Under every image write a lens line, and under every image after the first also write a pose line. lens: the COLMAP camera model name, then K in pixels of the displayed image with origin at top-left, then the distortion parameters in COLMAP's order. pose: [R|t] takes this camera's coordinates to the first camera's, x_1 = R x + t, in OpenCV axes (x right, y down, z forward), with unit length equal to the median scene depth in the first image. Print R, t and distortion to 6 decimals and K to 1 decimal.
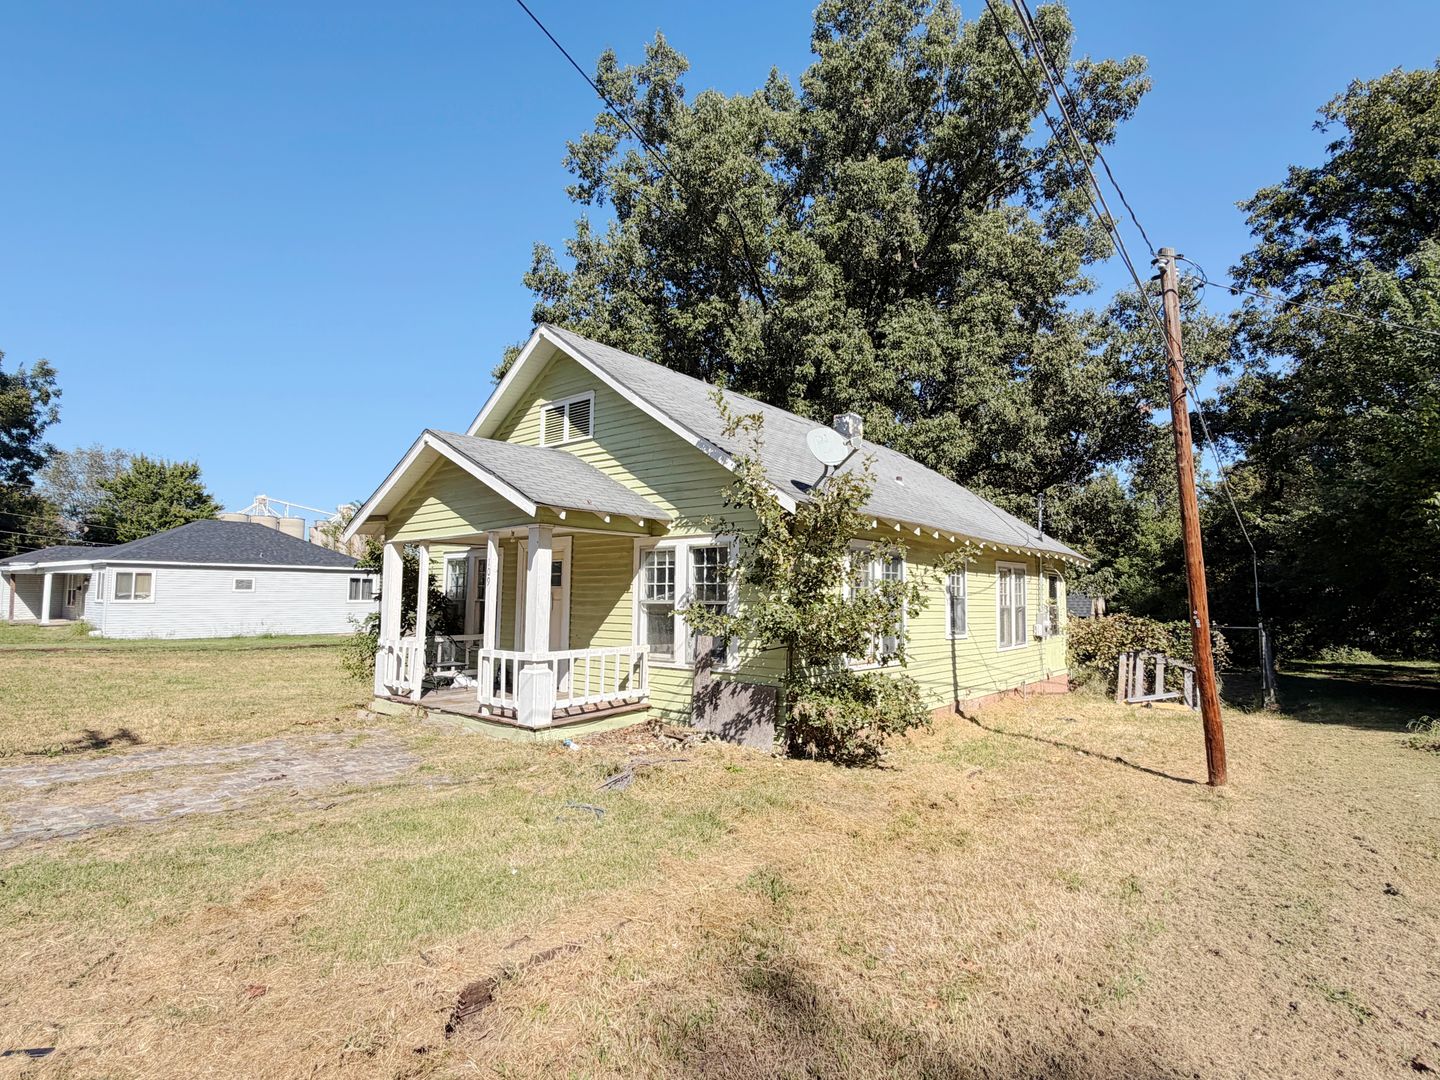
lens RADIAL K [[709.3, 0, 717.4], [0, 709.3, 529.0], [0, 0, 1]] dist [-0.002493, 0.000378]
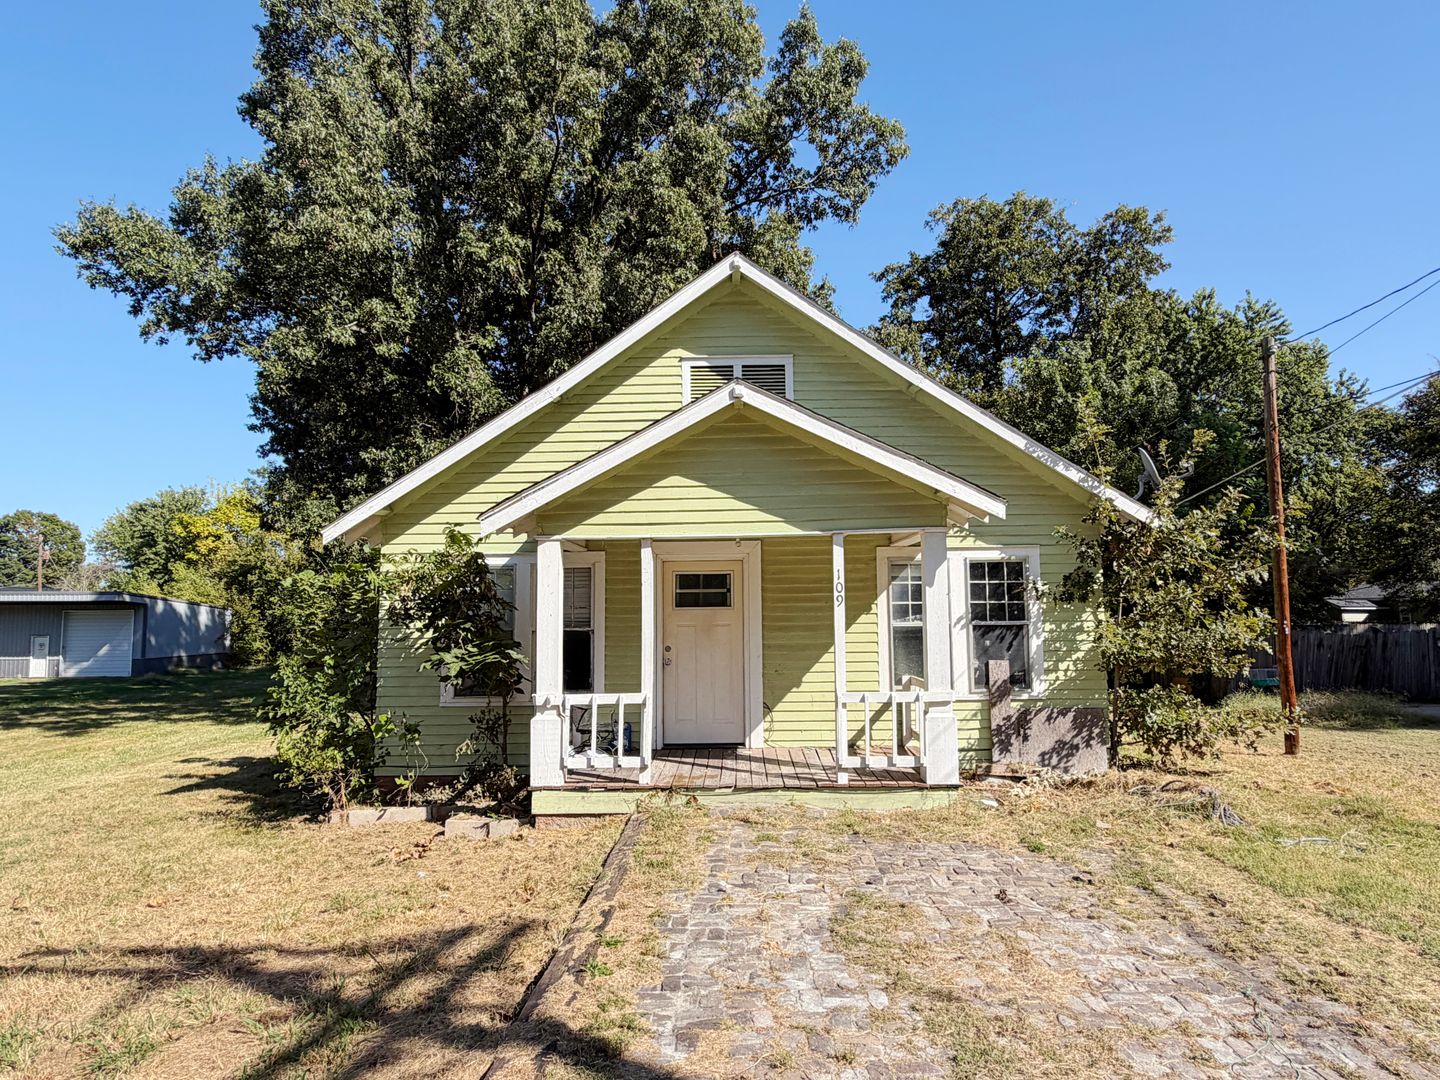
lens RADIAL K [[826.6, 0, 719.5], [0, 826.6, 547.4], [0, 0, 1]] dist [0.003612, 0.000020]
pose [[0.776949, 0.036954, 0.628478, -0.983240], [-0.038521, 0.999196, -0.011131, 0.034258], [-0.628384, -0.015561, 0.777748, 0.425285]]
